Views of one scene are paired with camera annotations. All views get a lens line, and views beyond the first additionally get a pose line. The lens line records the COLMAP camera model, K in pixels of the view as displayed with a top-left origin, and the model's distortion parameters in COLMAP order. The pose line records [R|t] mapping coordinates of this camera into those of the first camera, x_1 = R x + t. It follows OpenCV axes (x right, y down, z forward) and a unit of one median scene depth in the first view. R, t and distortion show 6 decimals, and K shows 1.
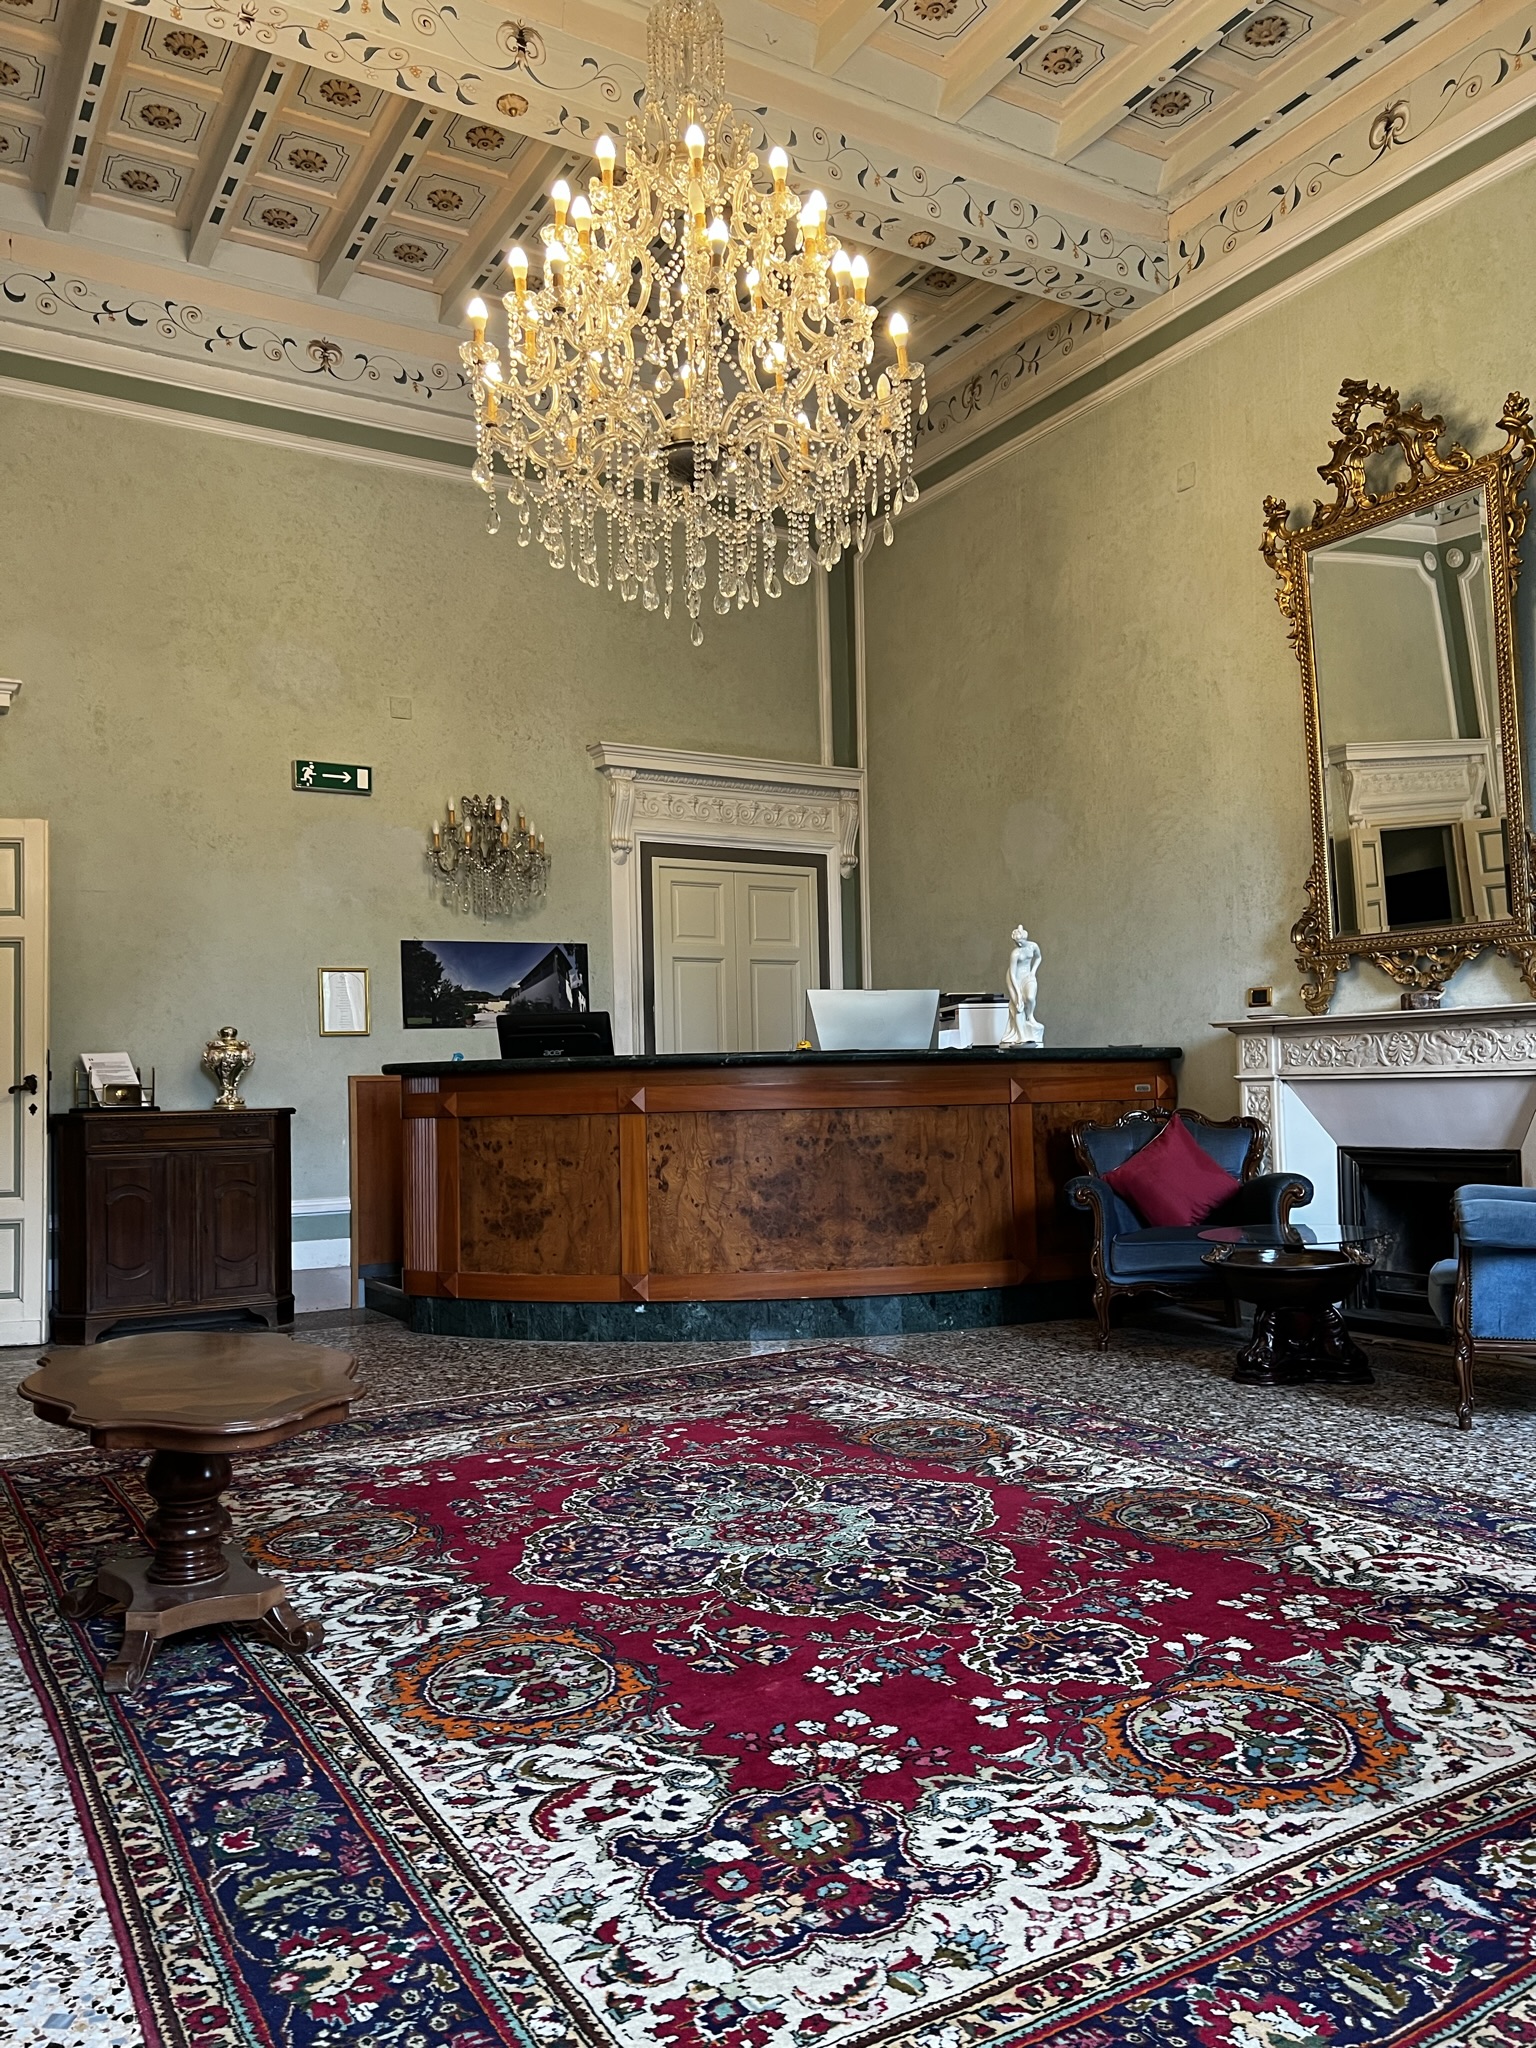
lens RADIAL K [[1562.0, 0, 761.5], [0, 1562.0, 1021.8], [0, 0, 1]] dist [0.009888, -0.001814]
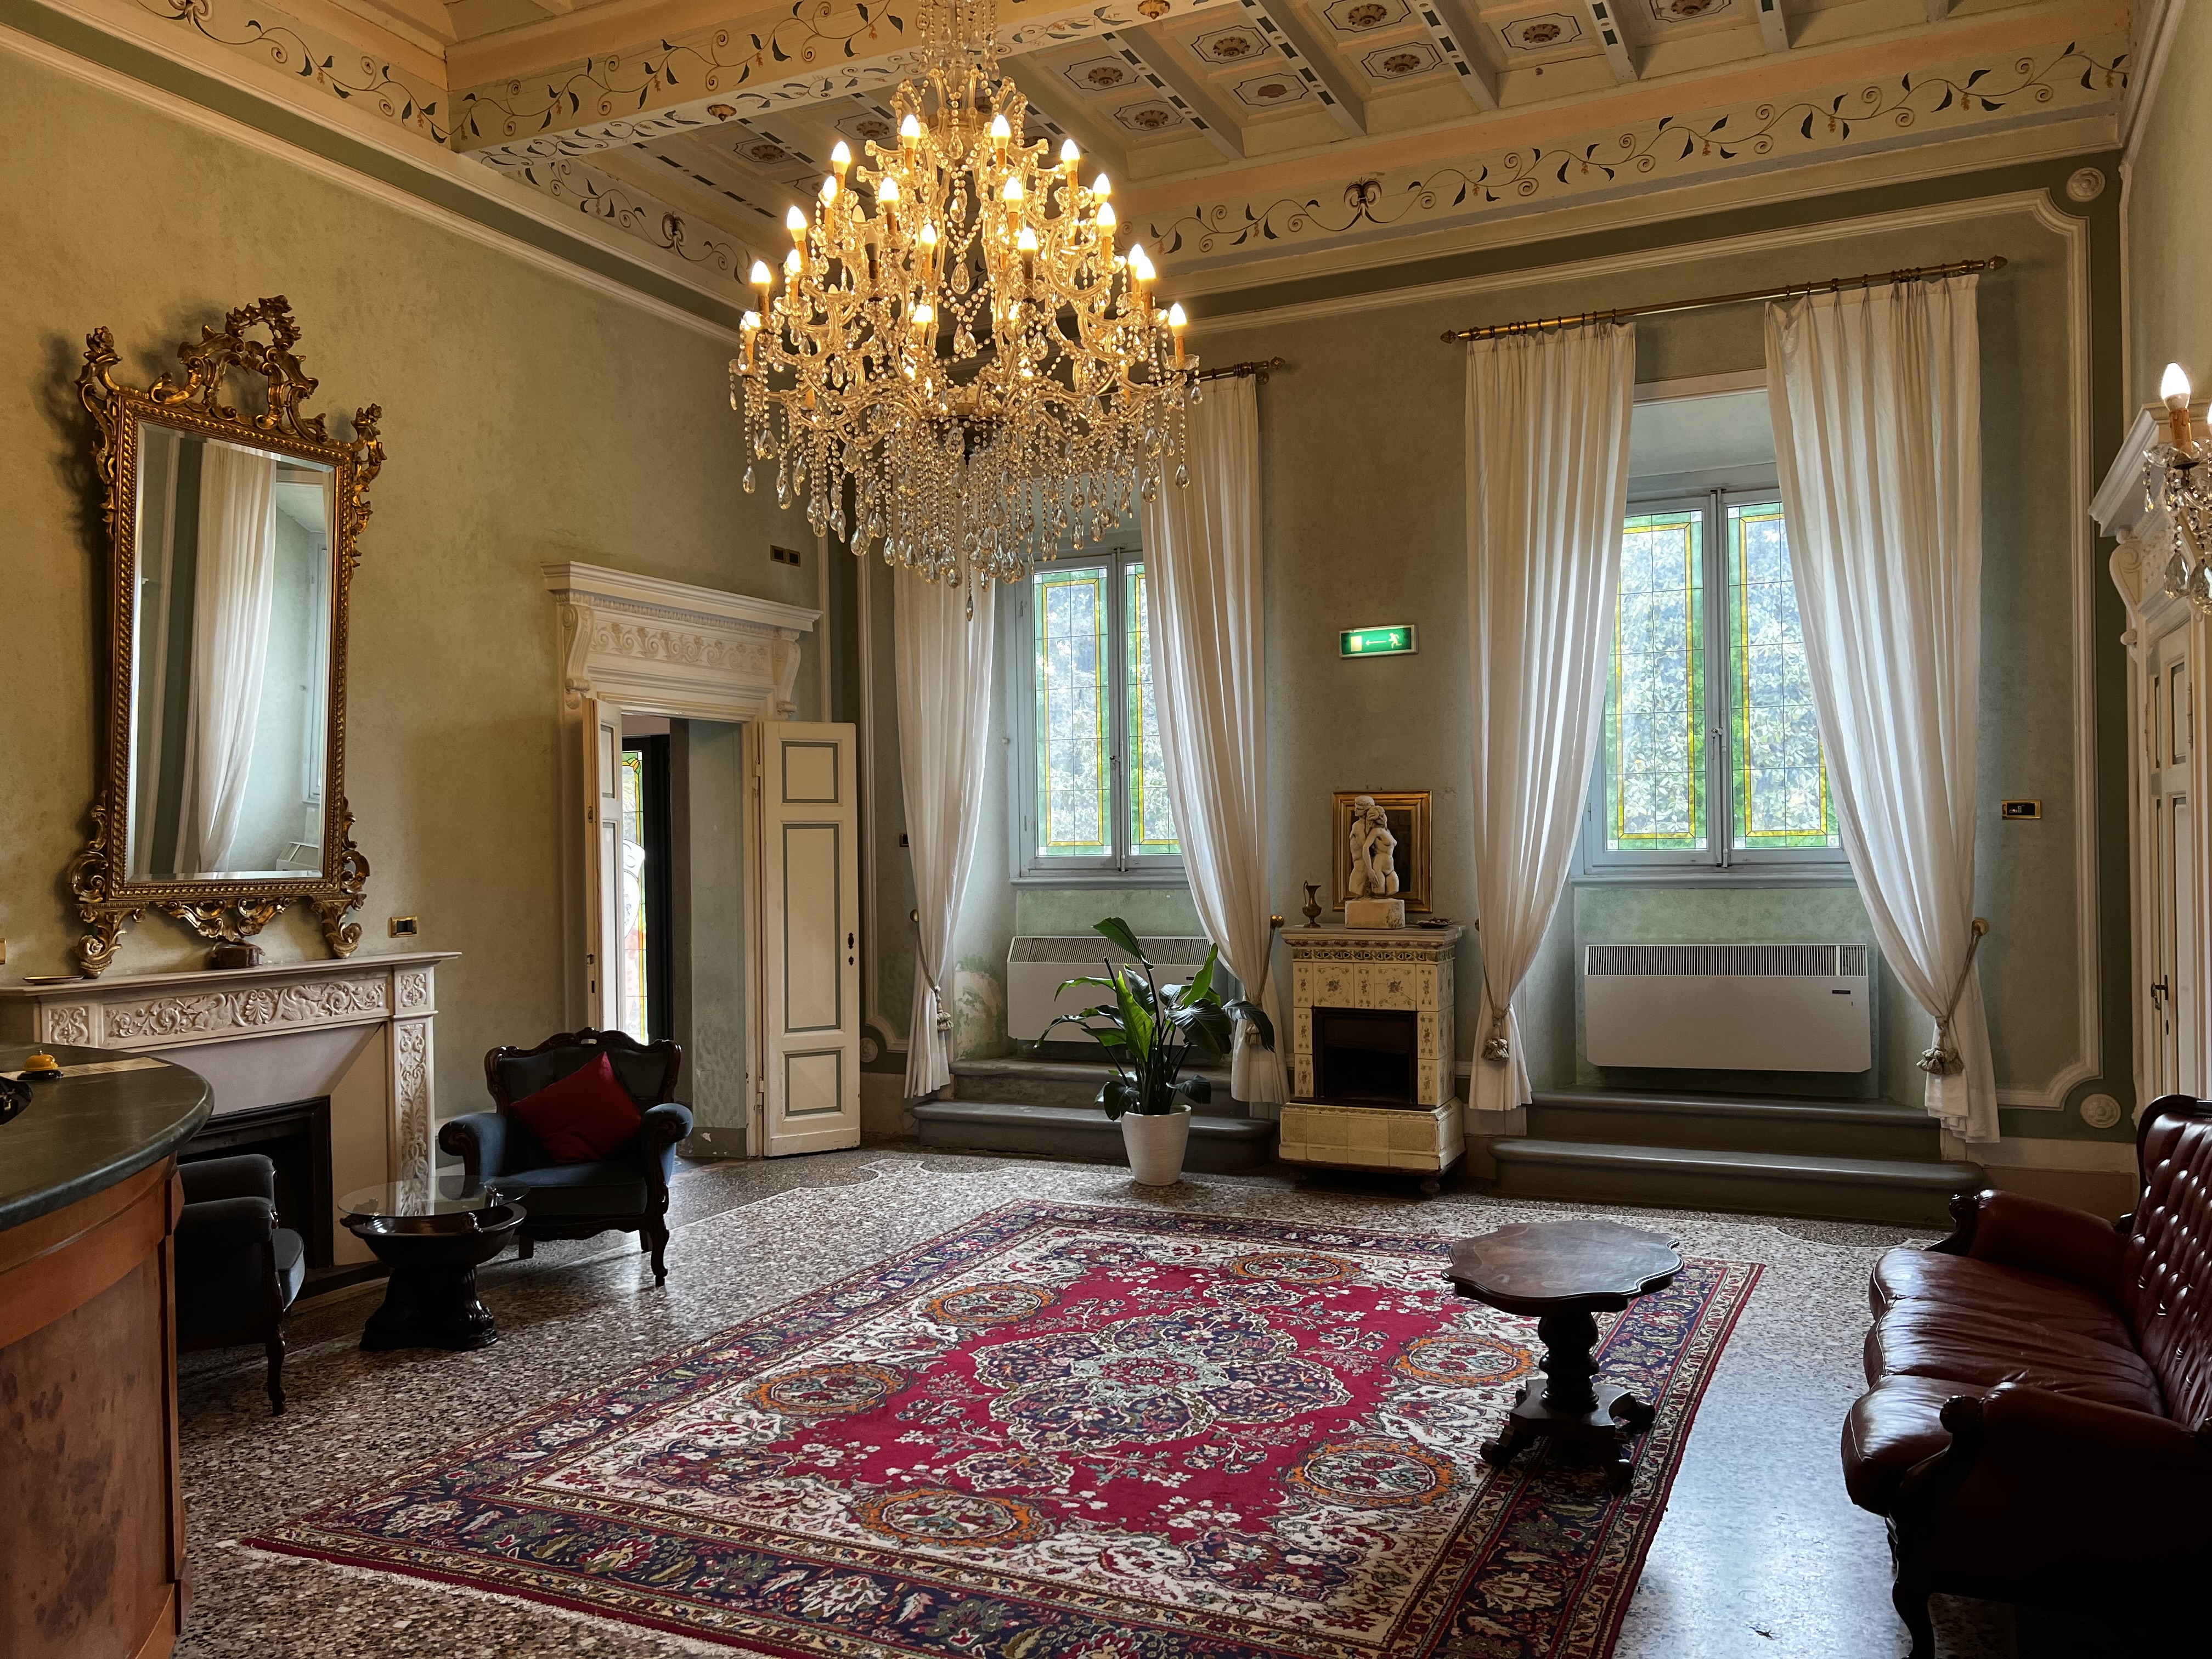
lens RADIAL K [[1687.1, 0, 1101.2], [0, 1687.1, 832.7], [0, 0, 1]] dist [0.009888, -0.001814]
pose [[-0.549587, 0.031487, 0.834843, -1.412409], [-0.002783, 0.999215, -0.039518, -0.095039], [-0.835432, -0.024042, -0.549068, 2.188683]]
